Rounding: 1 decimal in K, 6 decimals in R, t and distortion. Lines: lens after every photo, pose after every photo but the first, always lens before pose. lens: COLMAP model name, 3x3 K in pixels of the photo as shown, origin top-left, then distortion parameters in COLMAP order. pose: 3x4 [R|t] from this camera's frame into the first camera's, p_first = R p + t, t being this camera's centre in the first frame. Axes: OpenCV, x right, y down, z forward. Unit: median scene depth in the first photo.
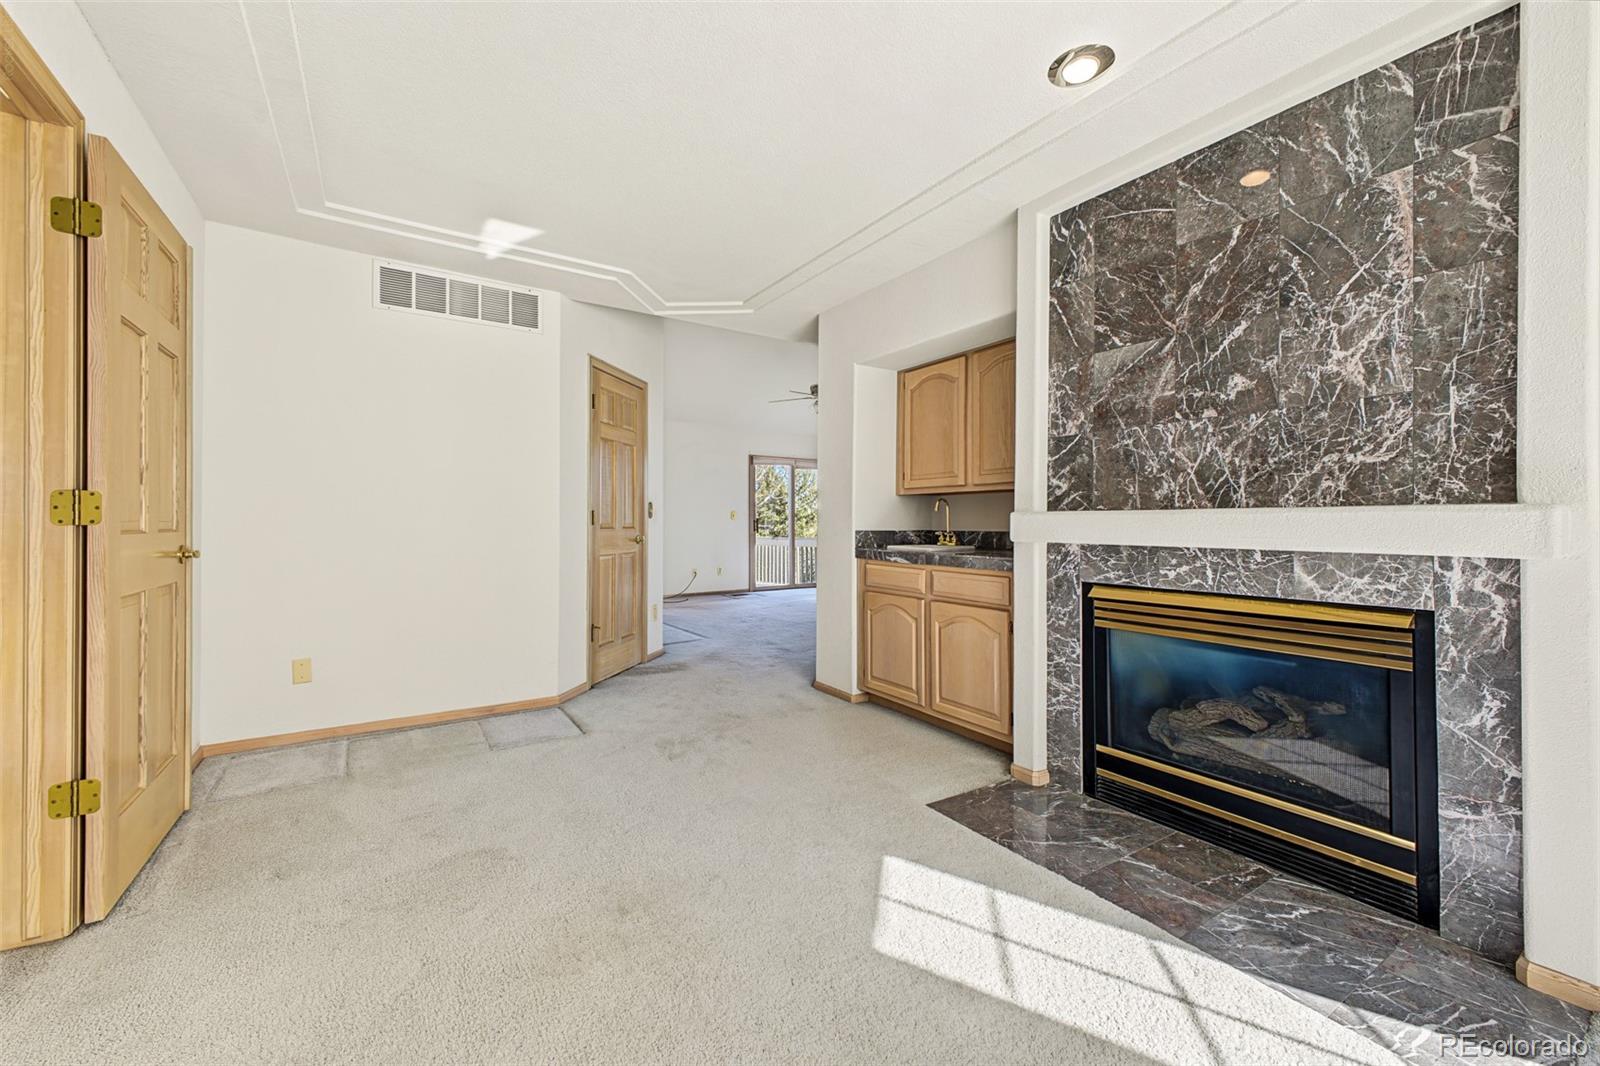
lens RADIAL K [[632.3, 0, 796.8], [0, 632.3, 522.4], [0, 0, 1]] dist [0.028605, 0.000328]
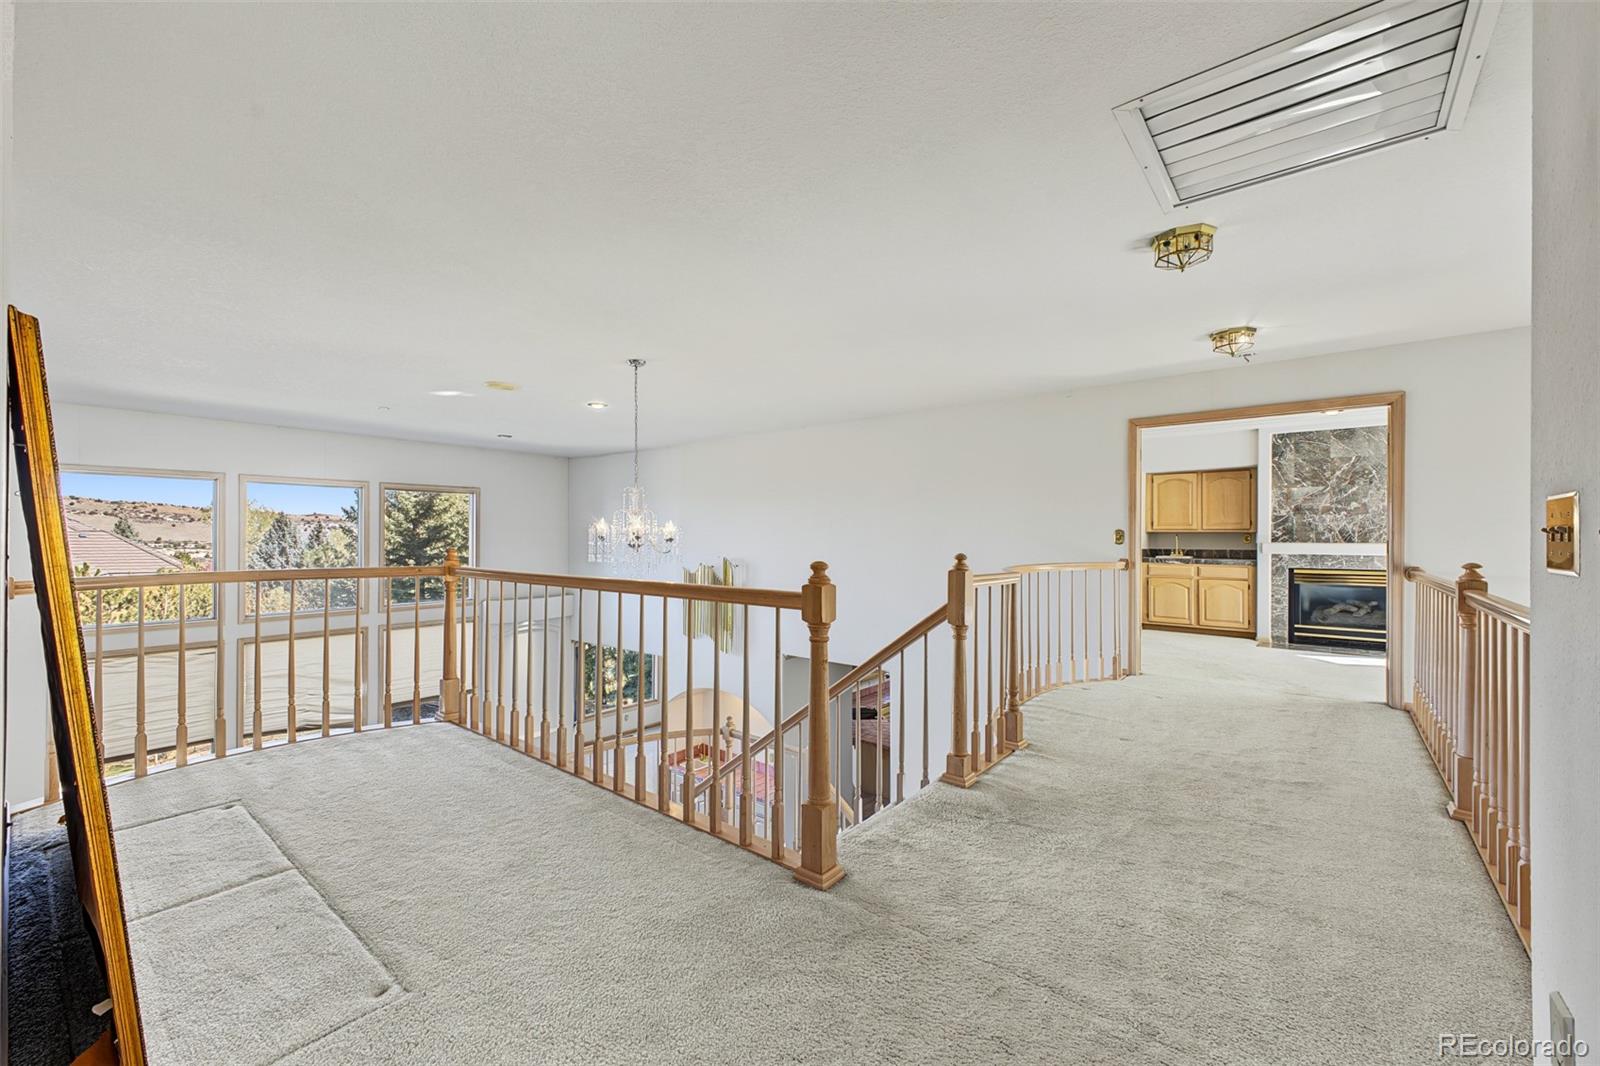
lens RADIAL K [[632.3, 0, 805.0], [0, 632.3, 539.0], [0, 0, 1]] dist [0.028605, 0.000328]
pose [[0.956777, 0.005232, 0.290776, -2.453491], [-0.005896, 0.999982, 0.001407, -0.025725], [-0.290763, -0.003061, 0.956790, -1.109376]]
